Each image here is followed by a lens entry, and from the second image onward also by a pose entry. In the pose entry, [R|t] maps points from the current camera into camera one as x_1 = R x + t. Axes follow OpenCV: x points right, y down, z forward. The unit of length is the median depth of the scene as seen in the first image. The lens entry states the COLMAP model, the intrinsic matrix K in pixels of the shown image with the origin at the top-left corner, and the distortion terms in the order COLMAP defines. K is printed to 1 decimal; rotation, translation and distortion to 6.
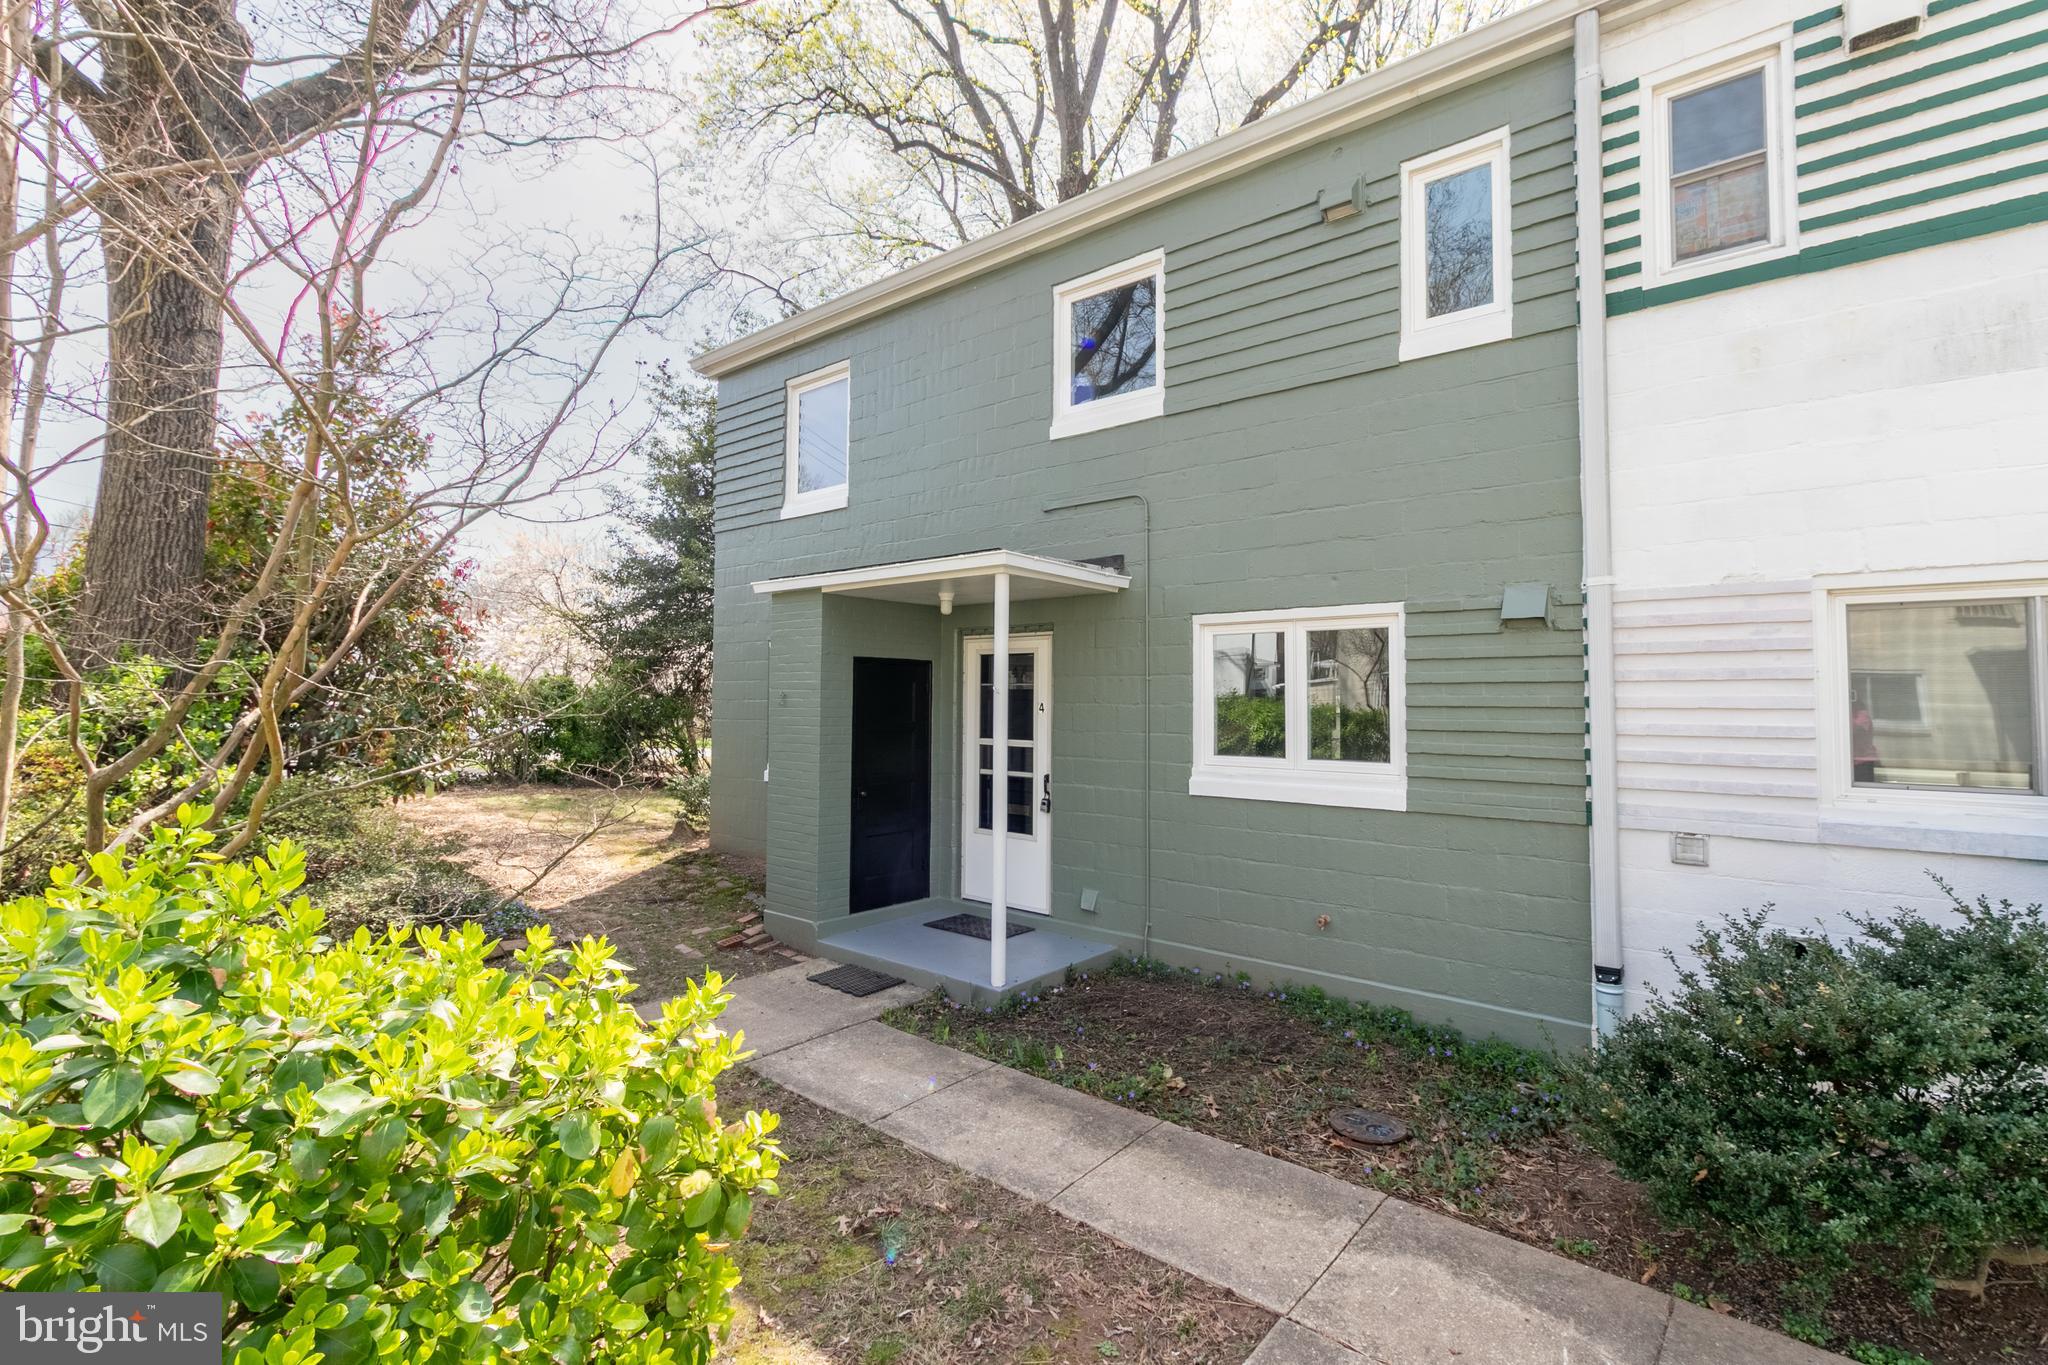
lens RADIAL K [[946.7, 0, 1013.2], [0, 946.7, 662.6], [0, 0, 1]] dist [0.005232, 0.000160]
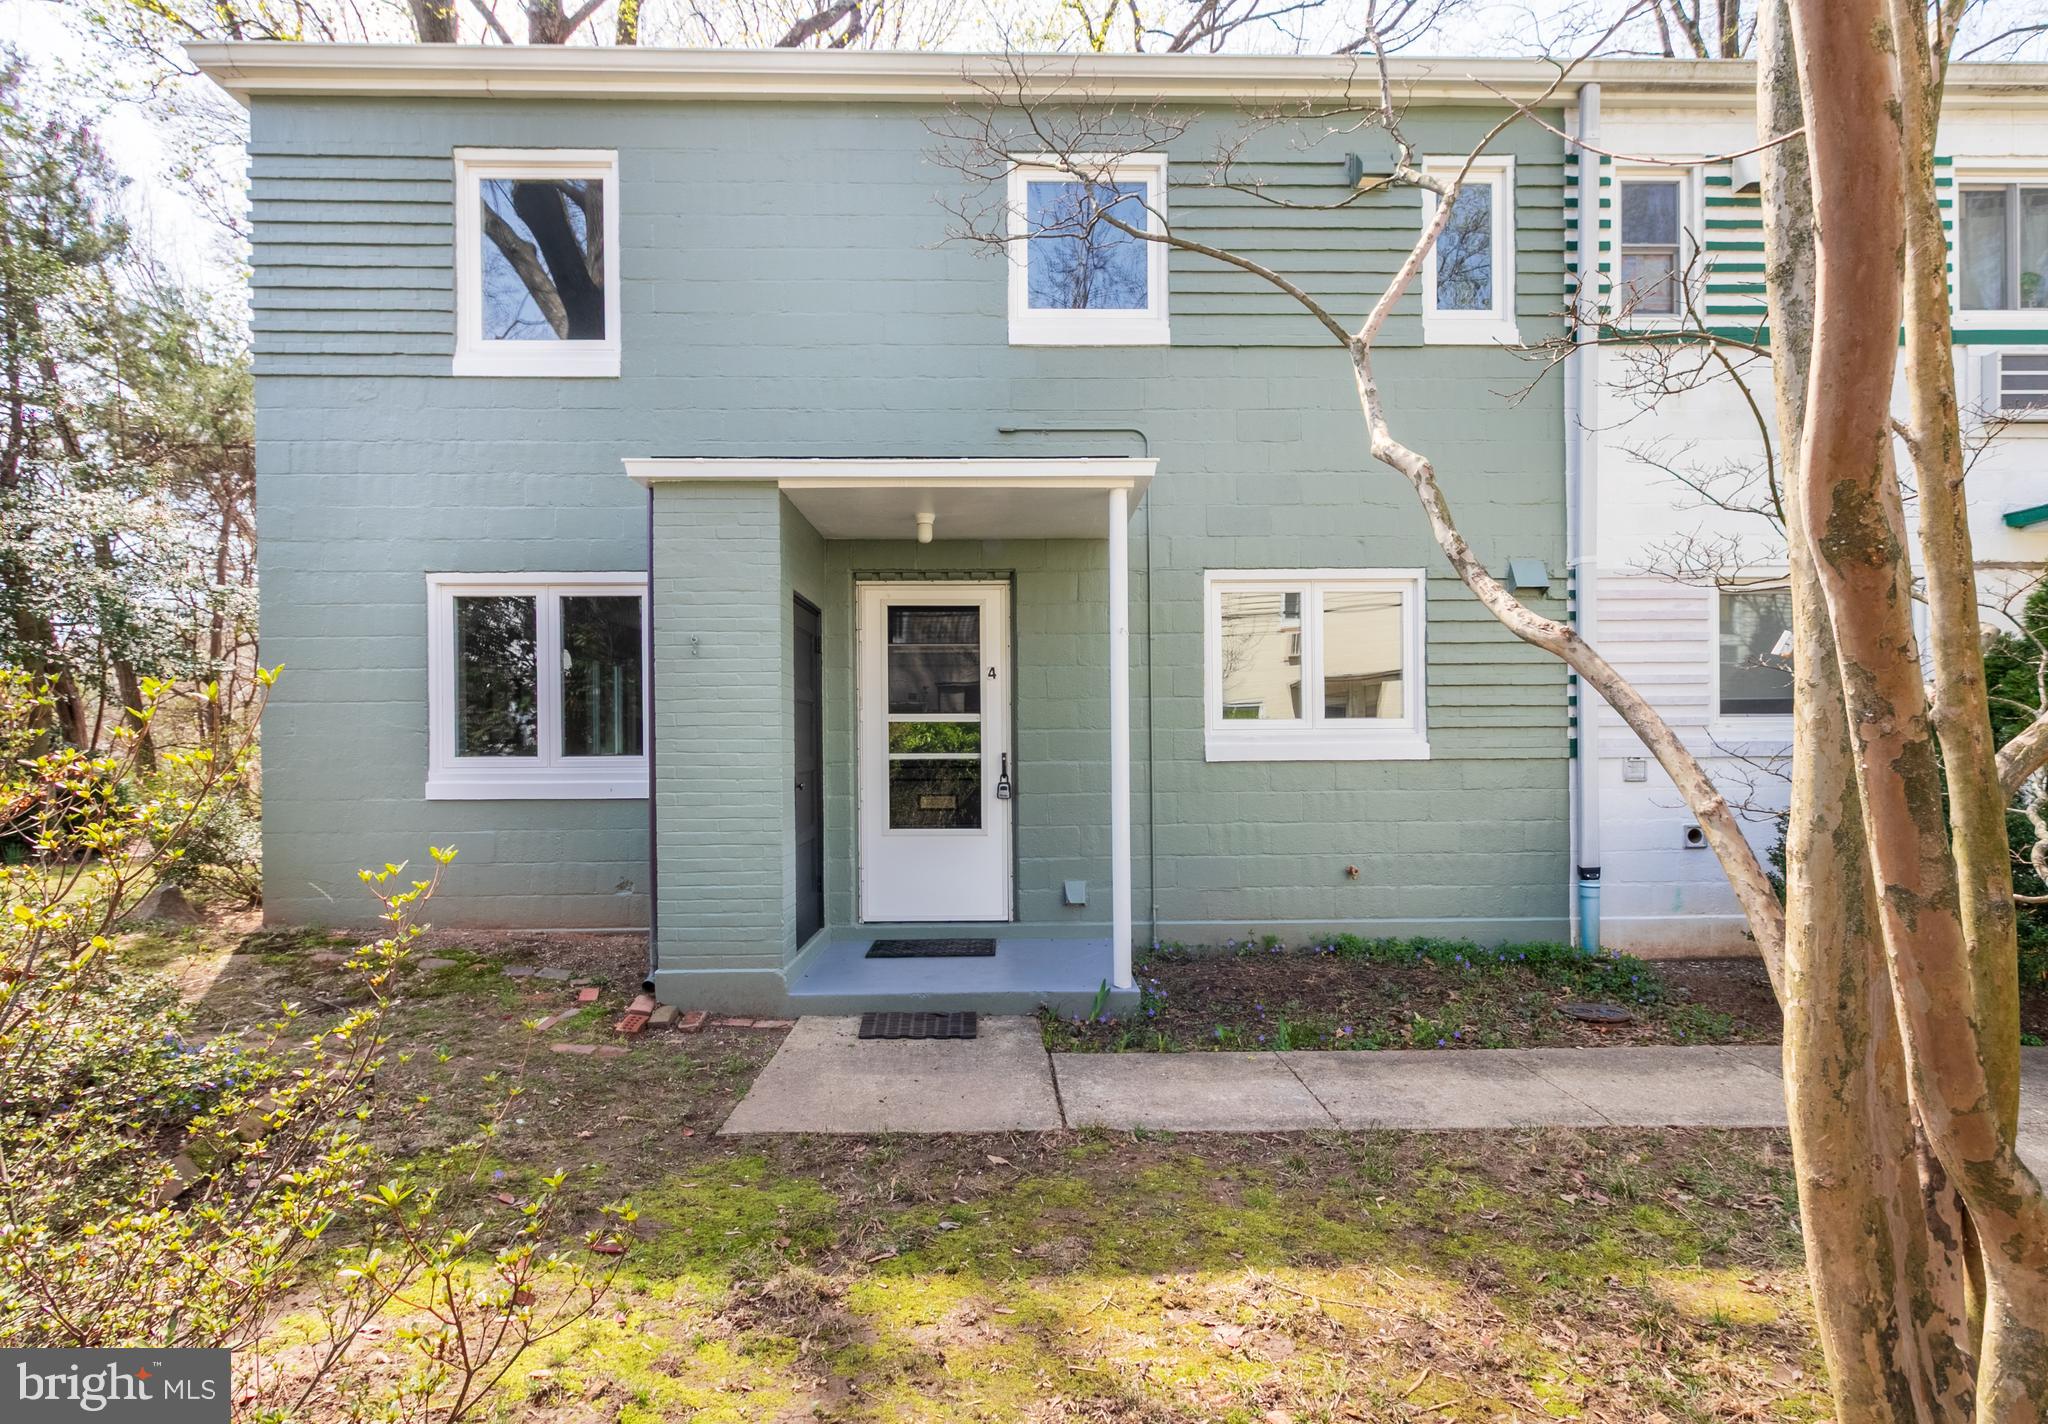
lens RADIAL K [[1032.6, 0, 1024.2], [0, 1032.6, 748.5], [0, 0, 1]] dist [0.002554, -0.000192]
pose [[0.746591, -0.016565, 0.665077, -0.720803], [-0.015253, 0.999001, 0.042005, 0.099356], [-0.665109, -0.041505, 0.745592, 0.410947]]
